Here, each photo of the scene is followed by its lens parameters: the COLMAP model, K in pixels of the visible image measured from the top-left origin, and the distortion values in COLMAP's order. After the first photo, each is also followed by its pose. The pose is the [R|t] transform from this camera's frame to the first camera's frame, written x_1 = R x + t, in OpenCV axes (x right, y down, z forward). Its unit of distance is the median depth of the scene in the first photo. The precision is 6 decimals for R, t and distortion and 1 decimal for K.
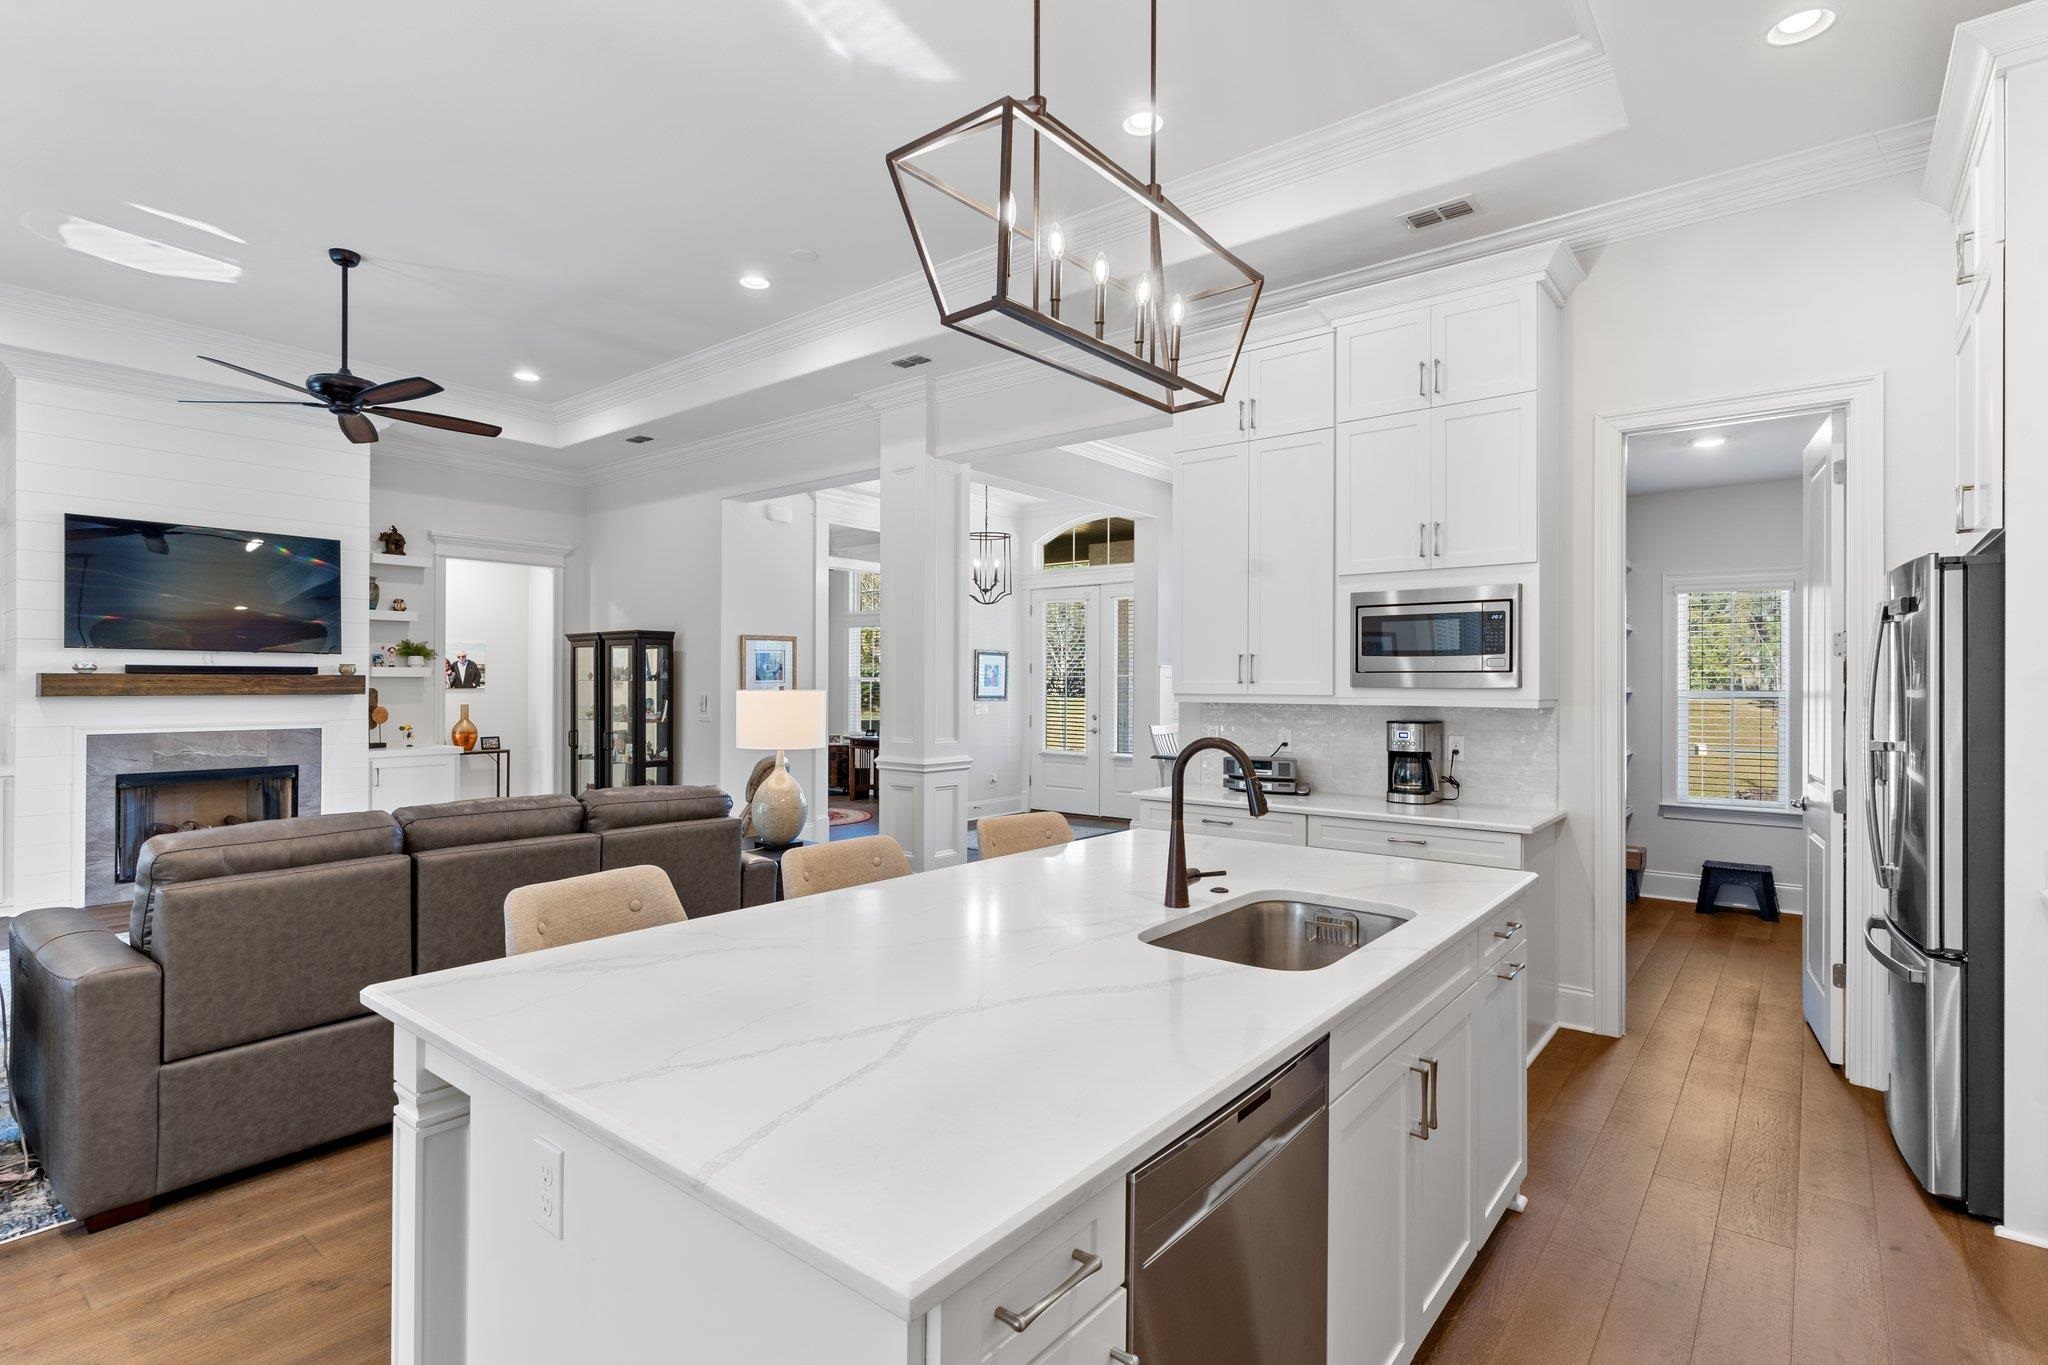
lens RADIAL K [[987.7, 0, 1017.4], [0, 987.7, 677.0], [0, 0, 1]] dist [0.000202, 0.000005]
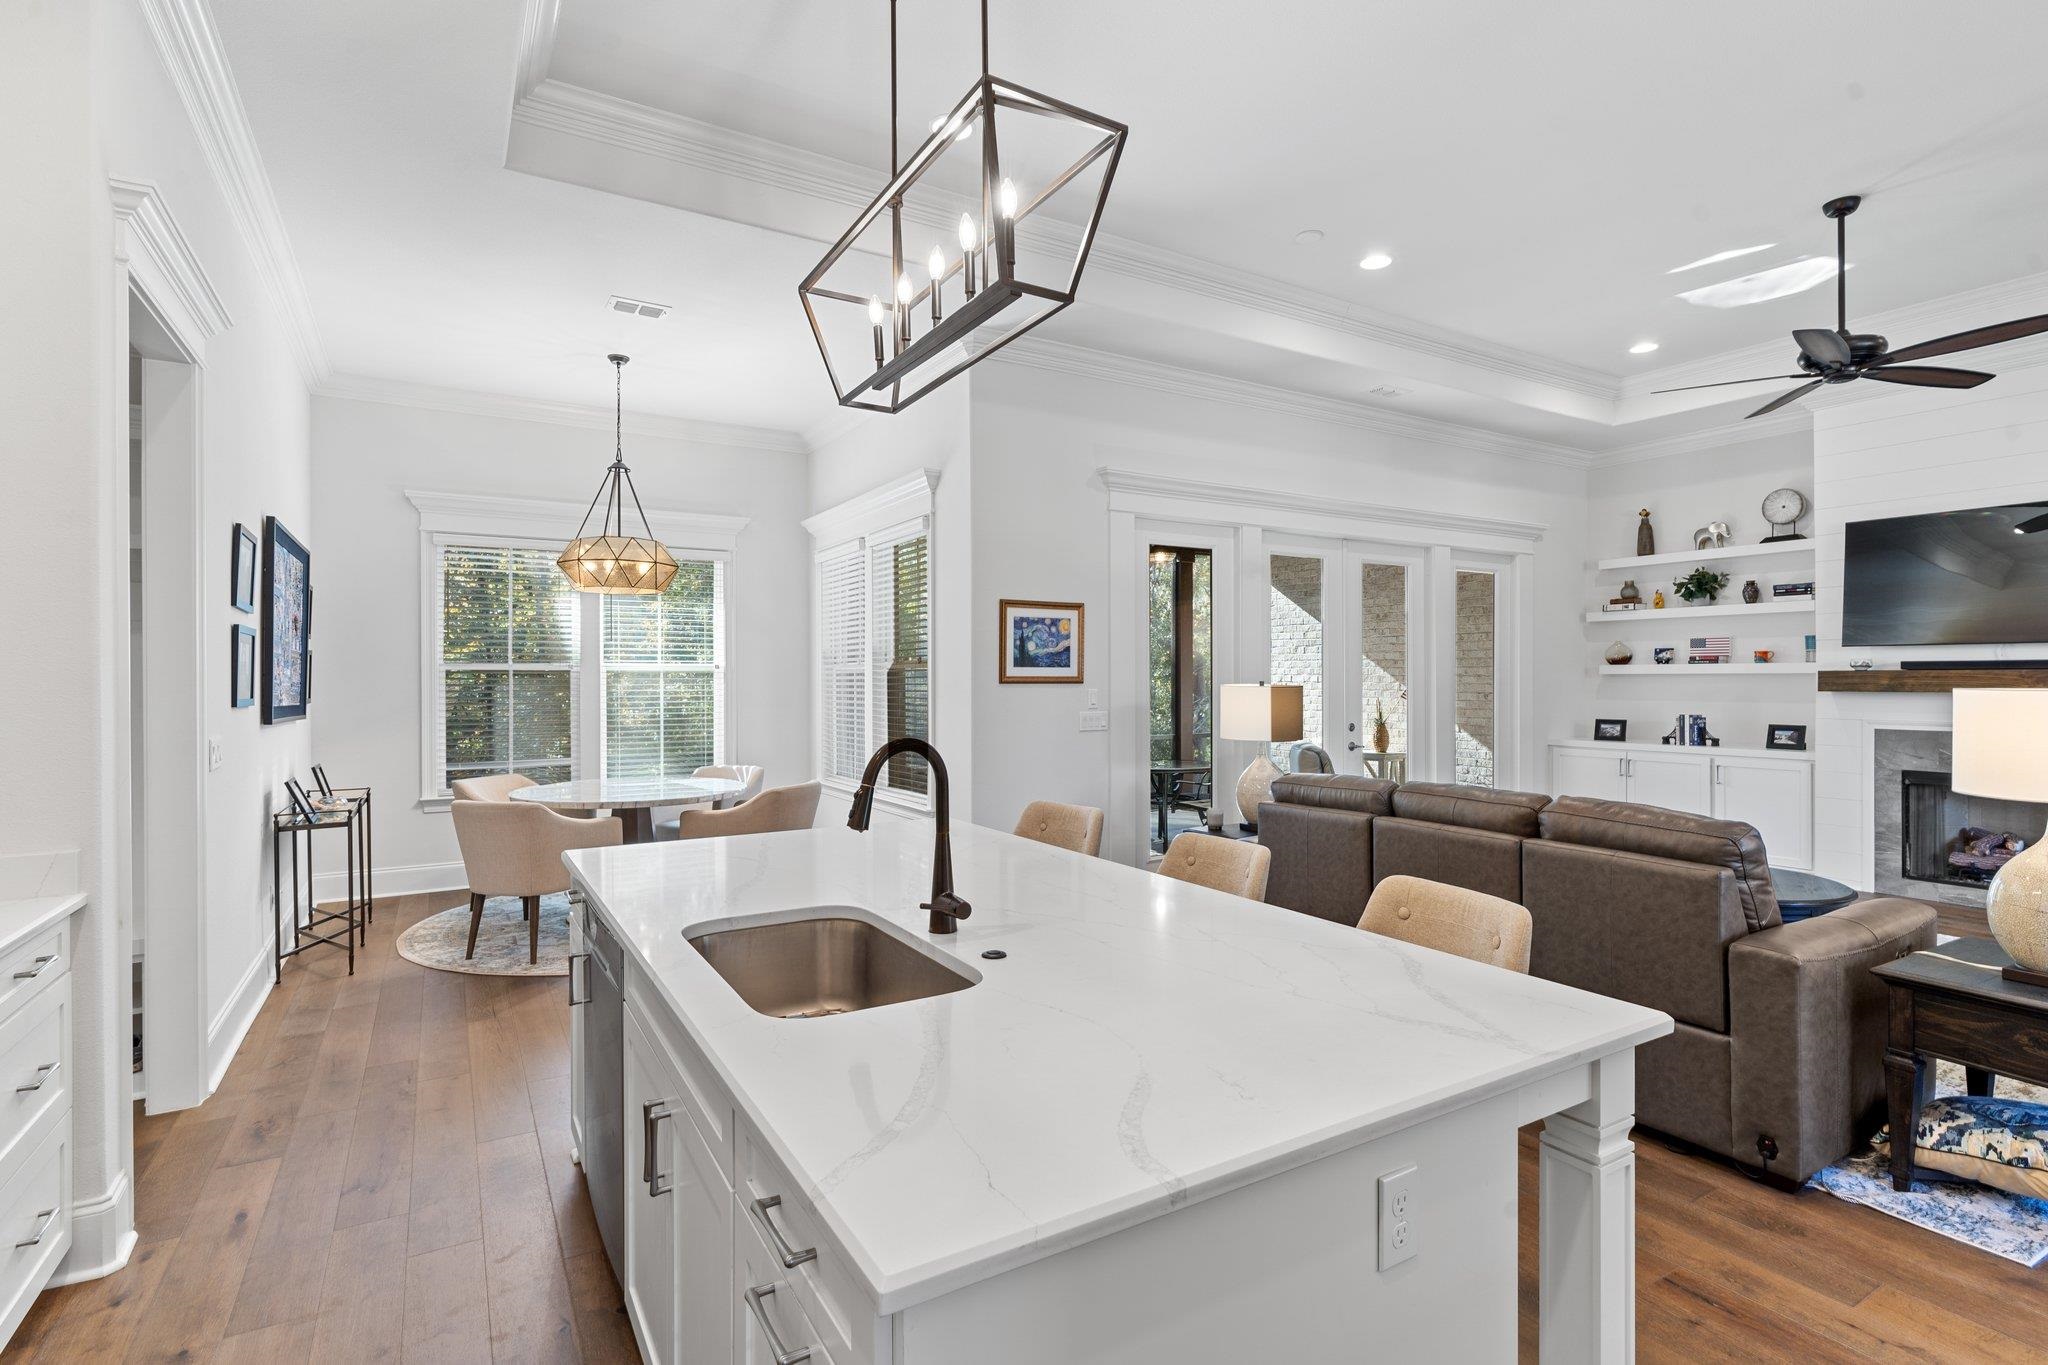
lens RADIAL K [[977.3, 0, 1012.0], [0, 977.3, 680.2], [0, 0, 1]] dist [0.001065, 0.000252]
pose [[-0.351916, -0.000584, -0.936031, 0.308423], [0.005436, 0.999982, -0.002667, 0.004084], [0.936016, -0.006027, -0.351906, 0.443758]]
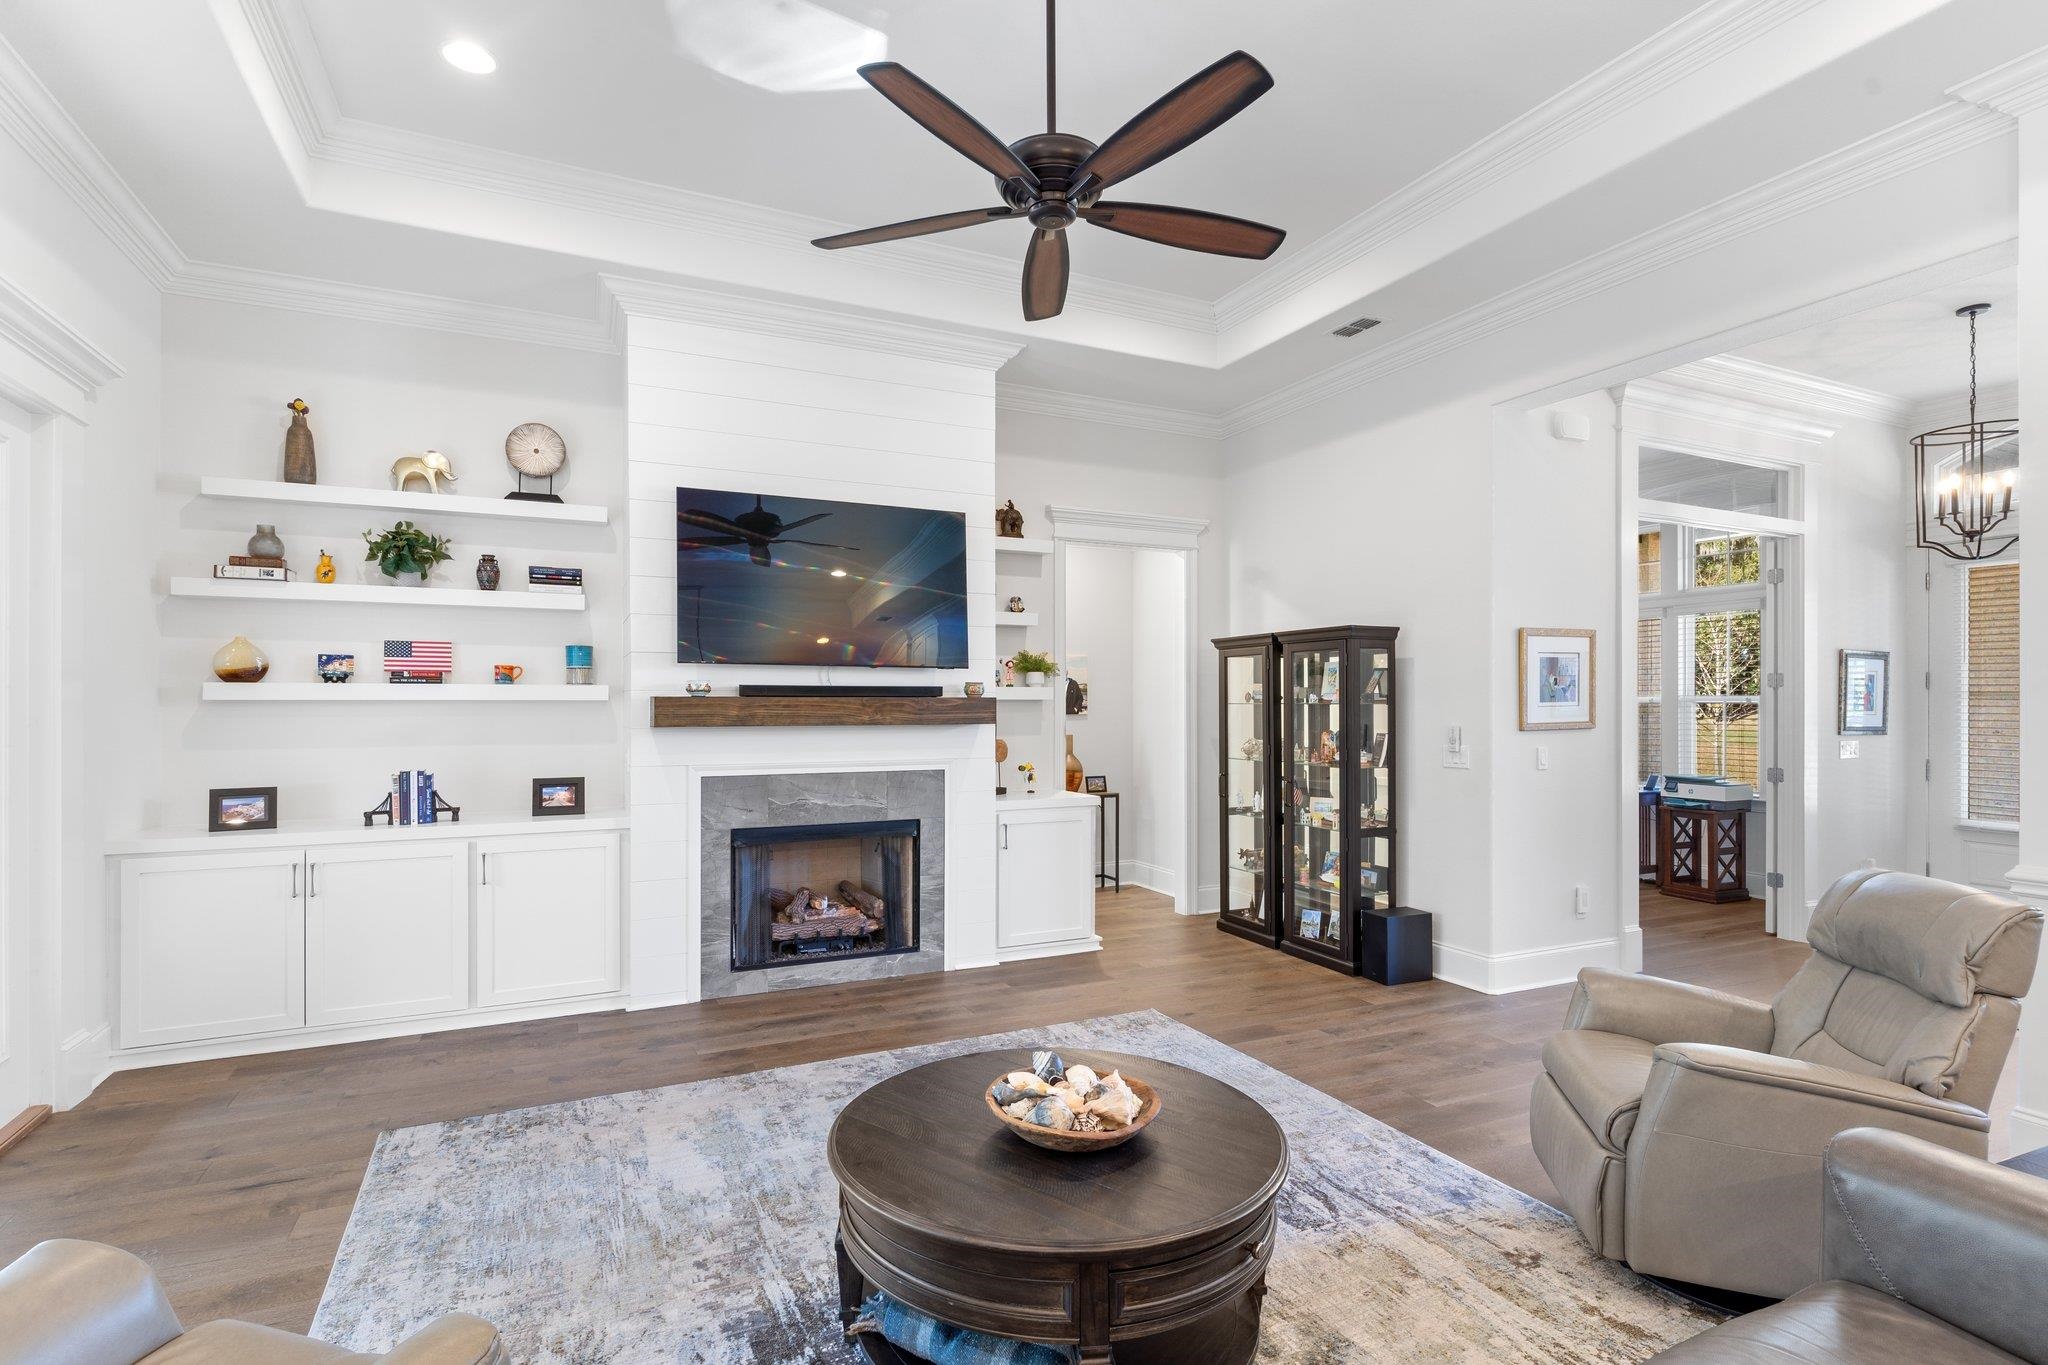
lens RADIAL K [[988.0, 0, 1019.7], [0, 988.0, 704.9], [0, 0, 1]] dist [0.001497, -0.000001]
pose [[0.901818, -0.003131, -0.432104, -0.338029], [0.005476, 0.999976, 0.004183, 0.000717], [0.432081, -0.006138, 0.901814, 0.362371]]
